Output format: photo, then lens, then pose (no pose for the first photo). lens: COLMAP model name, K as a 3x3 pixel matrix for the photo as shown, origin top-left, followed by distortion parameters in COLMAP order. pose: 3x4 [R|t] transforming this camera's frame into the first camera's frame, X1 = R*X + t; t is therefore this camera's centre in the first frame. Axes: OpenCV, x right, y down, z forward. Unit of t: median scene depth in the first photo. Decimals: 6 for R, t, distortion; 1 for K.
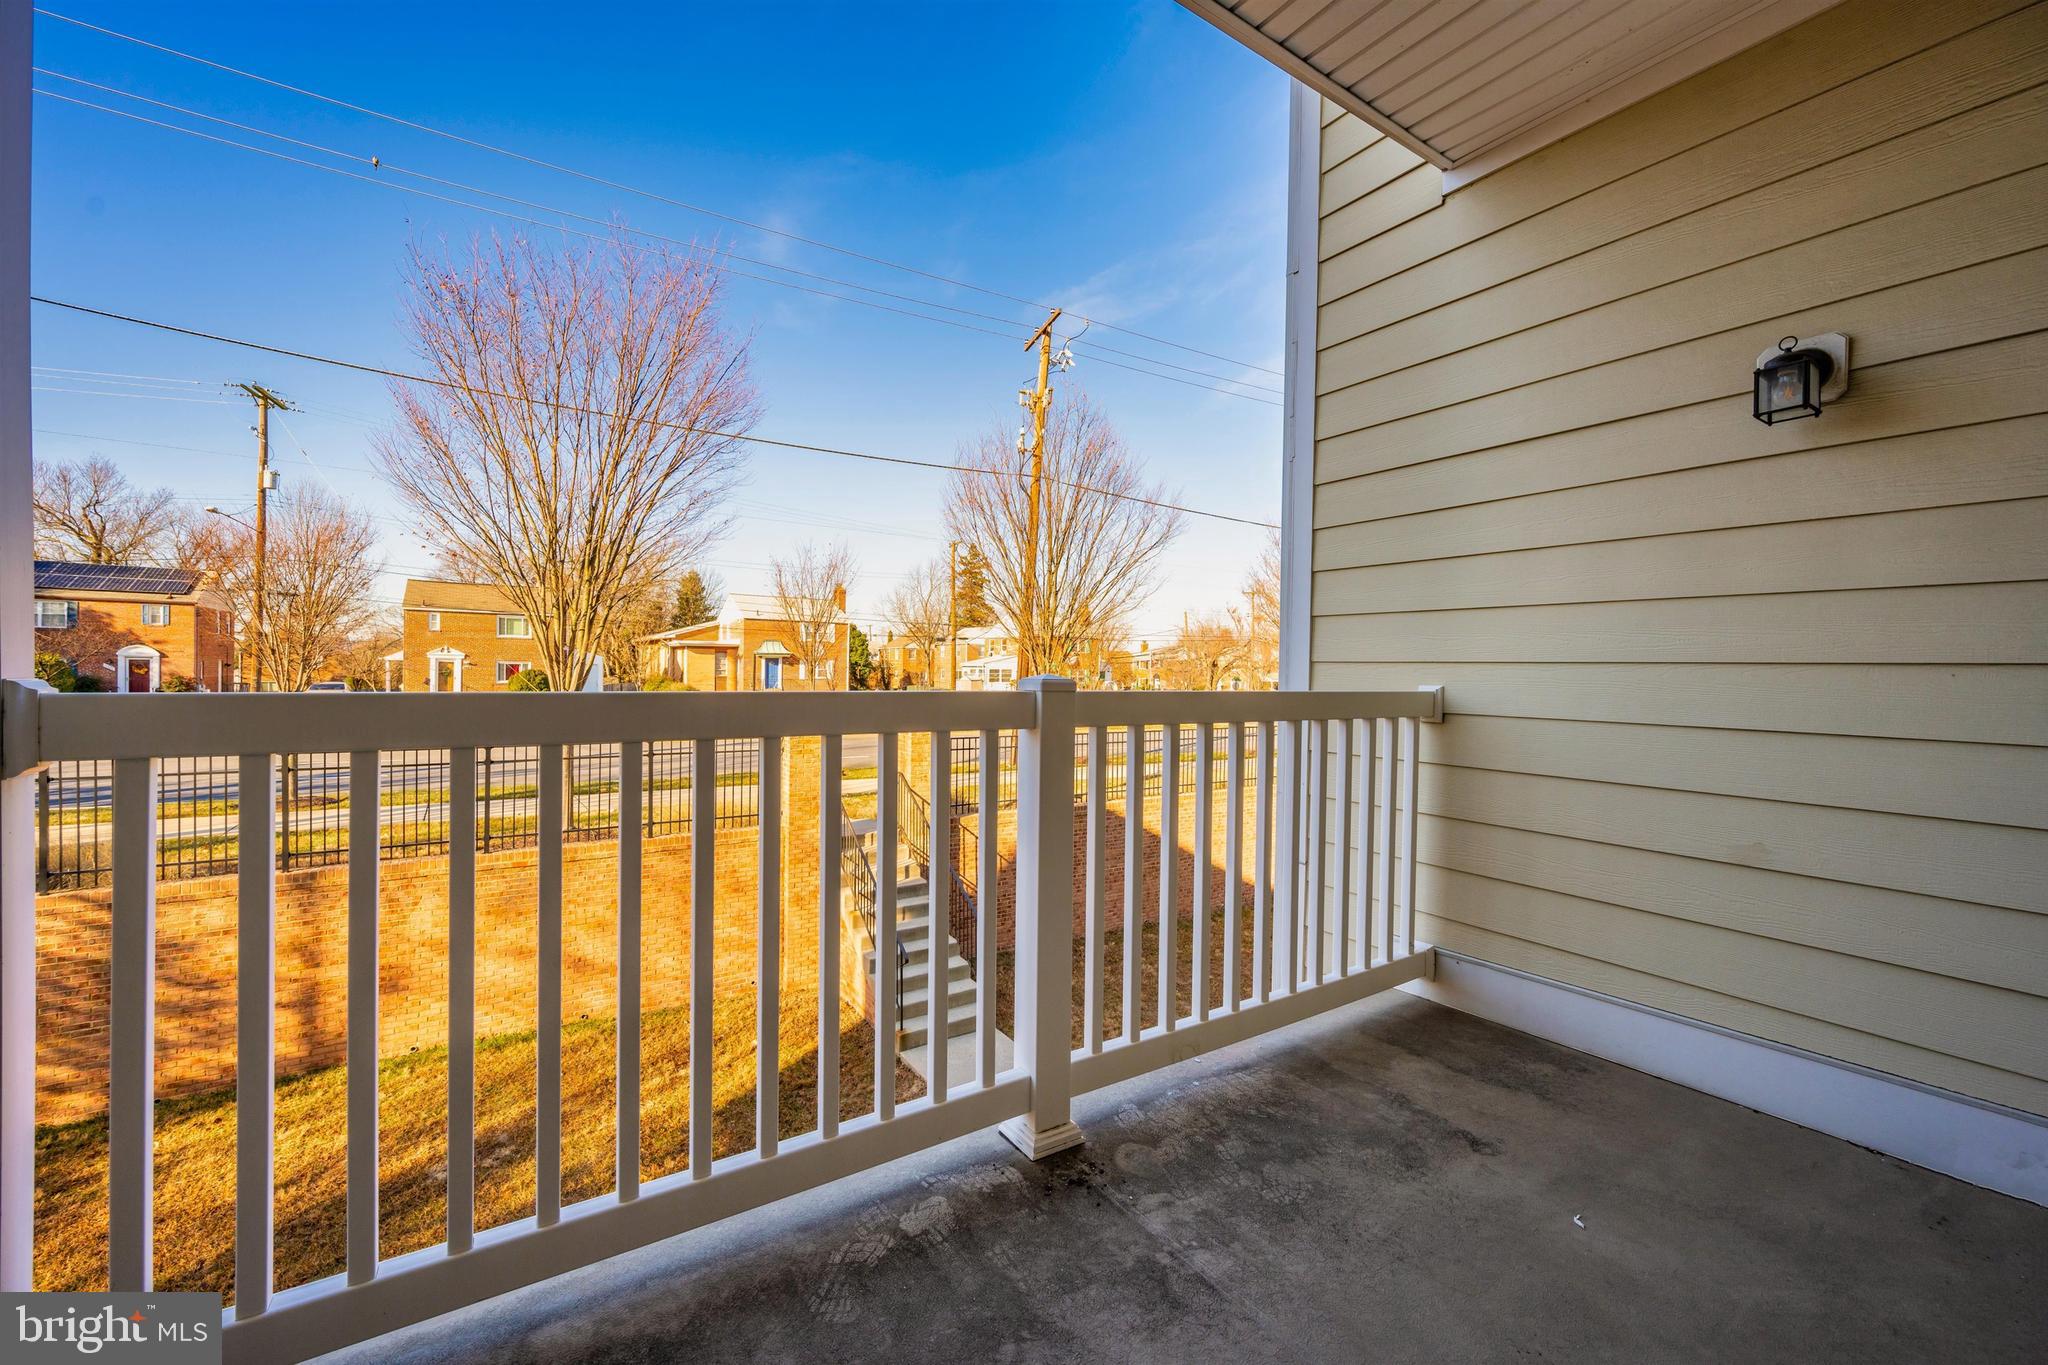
lens RADIAL K [[788.3, 0, 1027.2], [0, 788.3, 672.9], [0, 0, 1]] dist [-0.001562, -0.000159]
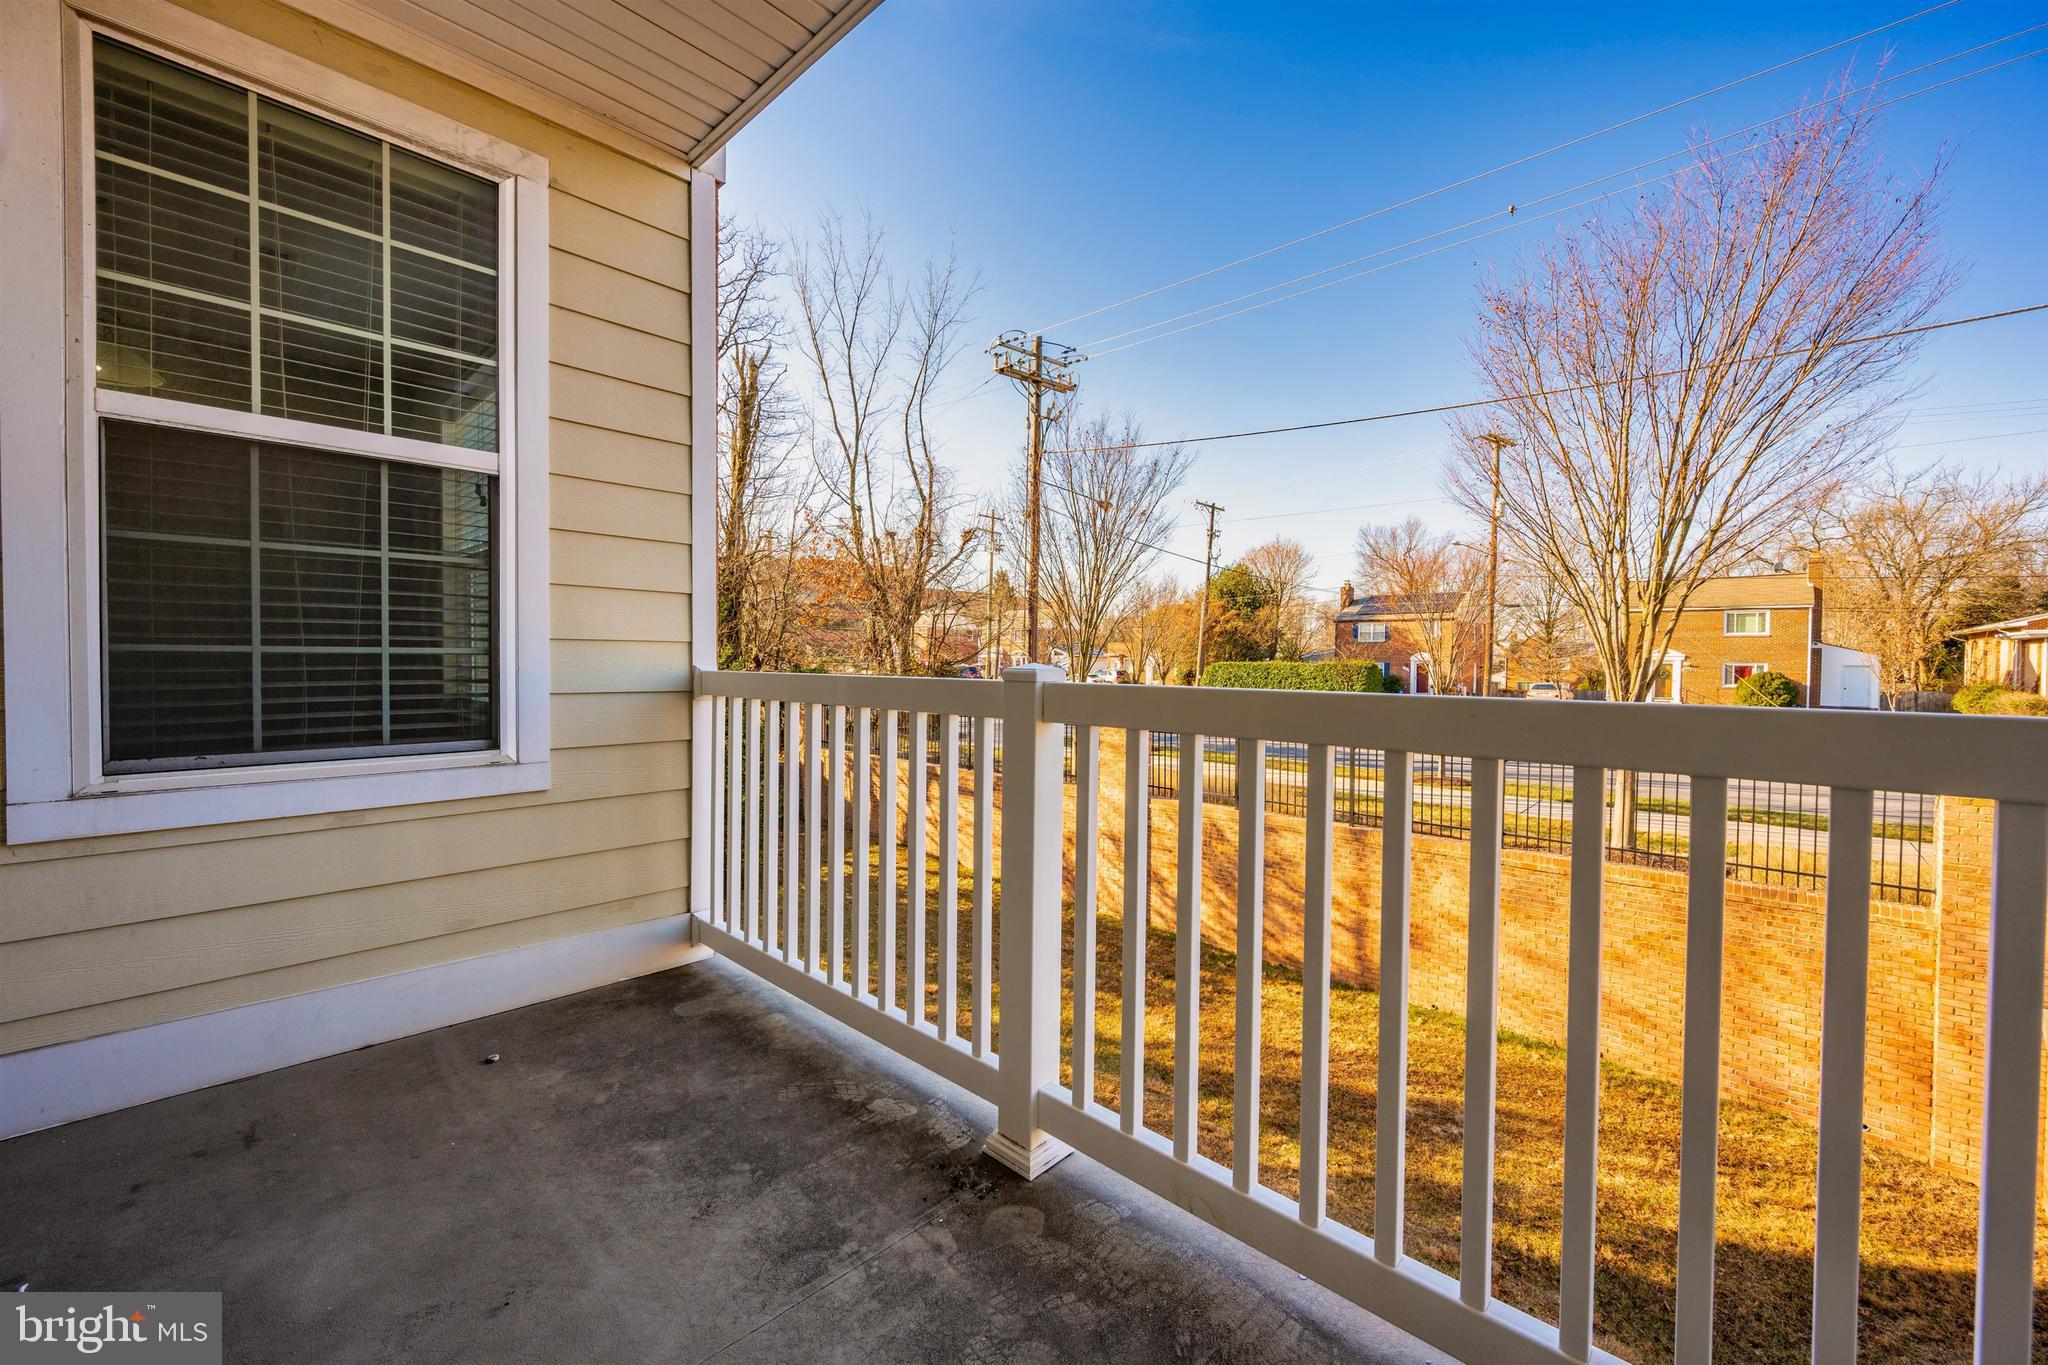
lens RADIAL K [[811.9, 0, 1040.8], [0, 811.9, 669.7], [0, 0, 1]] dist [-0.000105, -0.000511]
pose [[0.248296, 0.001302, -0.968683, 0.202434], [-0.008244, 0.999966, -0.000769, 0.001794], [0.968649, 0.008177, 0.248298, 0.160454]]
